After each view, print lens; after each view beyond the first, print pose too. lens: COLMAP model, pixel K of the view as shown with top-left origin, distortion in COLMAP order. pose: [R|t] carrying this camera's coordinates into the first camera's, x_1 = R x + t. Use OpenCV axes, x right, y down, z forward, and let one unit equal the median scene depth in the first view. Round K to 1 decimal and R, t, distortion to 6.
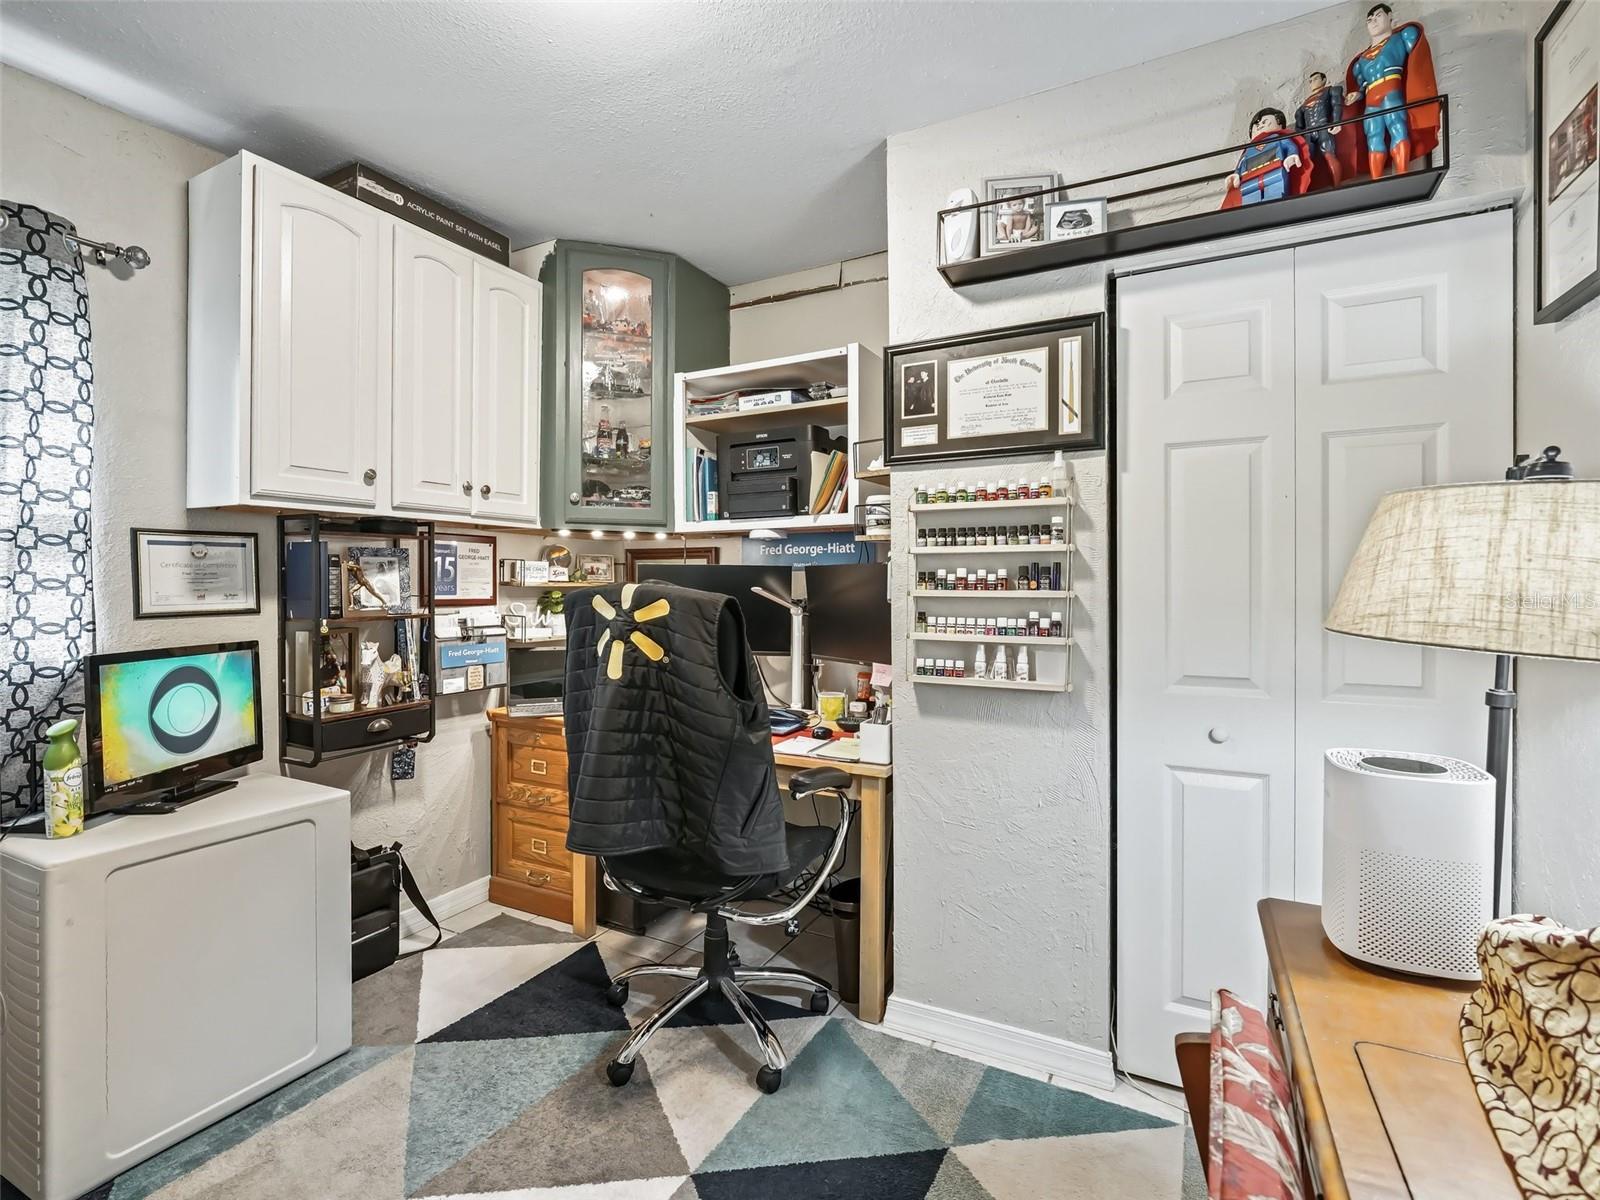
lens RADIAL K [[736.6, 0, 792.5], [0, 736.6, 602.3], [0, 0, 1]] dist [0.000569, -0.000572]
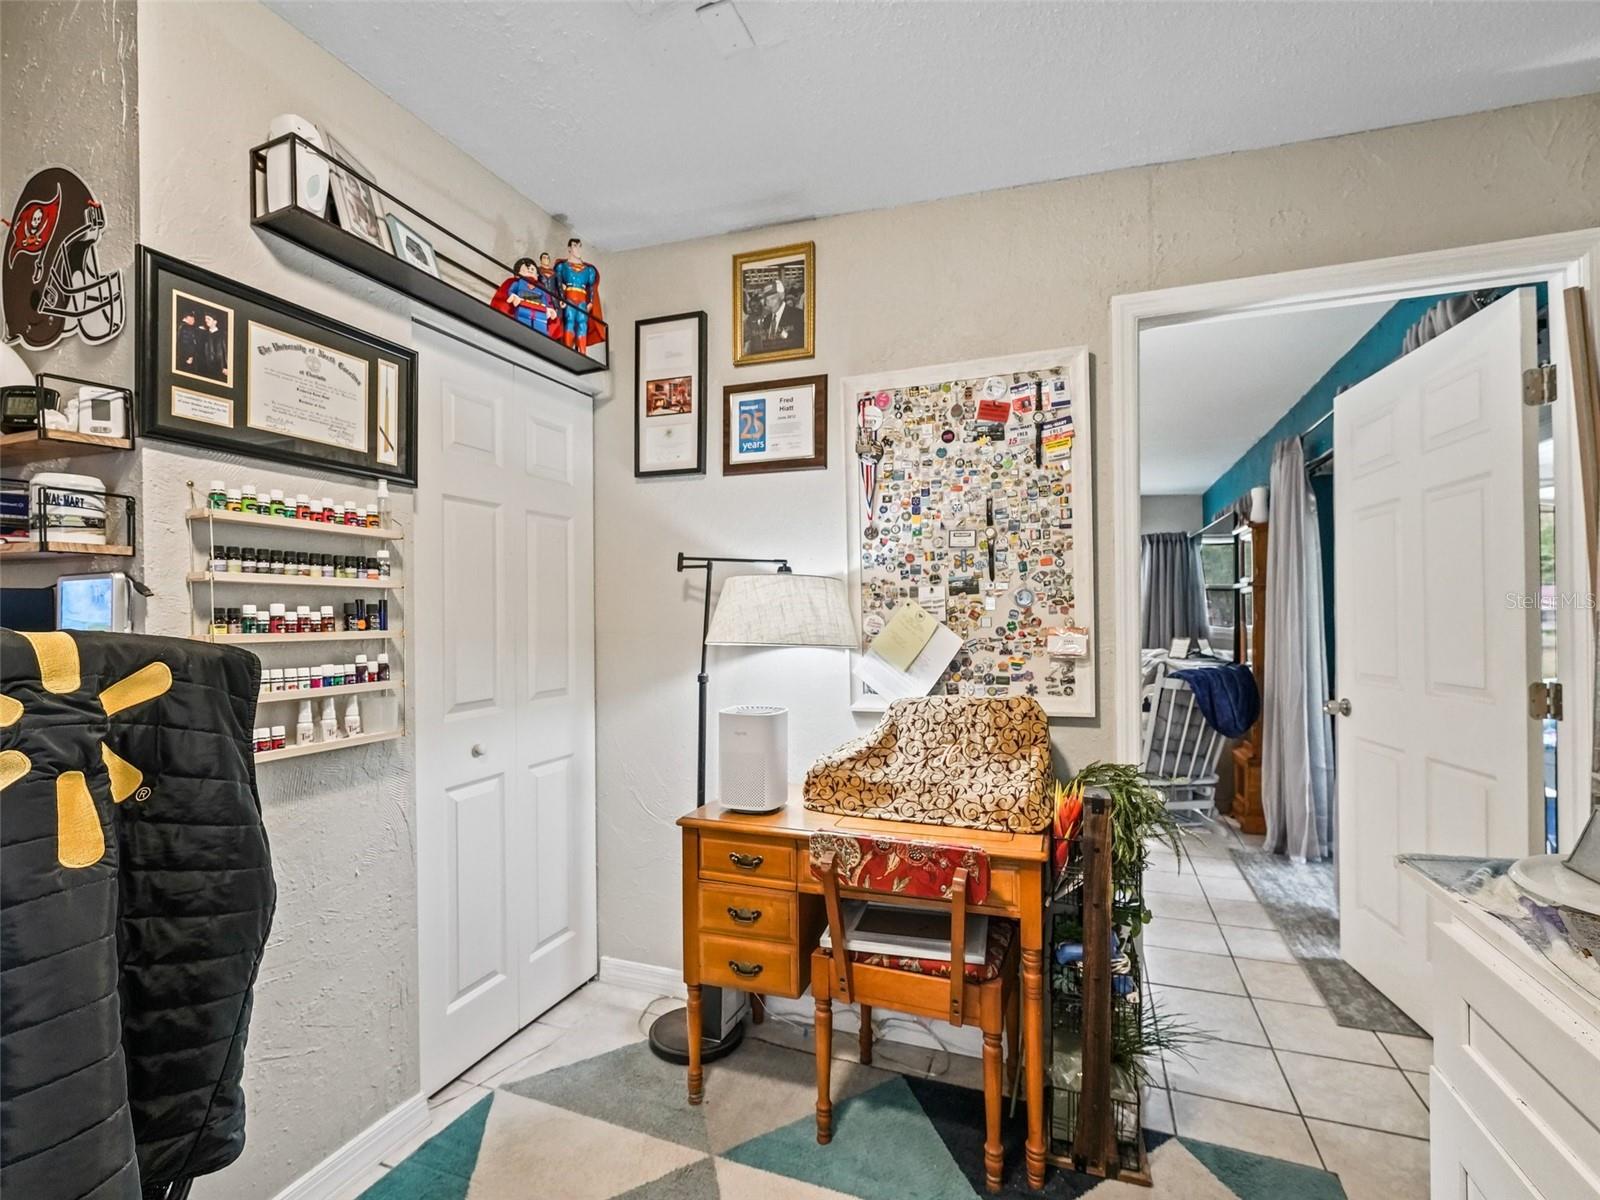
lens RADIAL K [[744.3, 0, 799.0], [0, 744.3, 631.2], [0, 0, 1]] dist [-0.001056, -0.000363]
pose [[-0.114138, -0.019863, 0.993266, -0.612138], [0.034496, 0.999118, 0.023944, -0.018906], [-0.992866, 0.036997, -0.113352, 0.574979]]
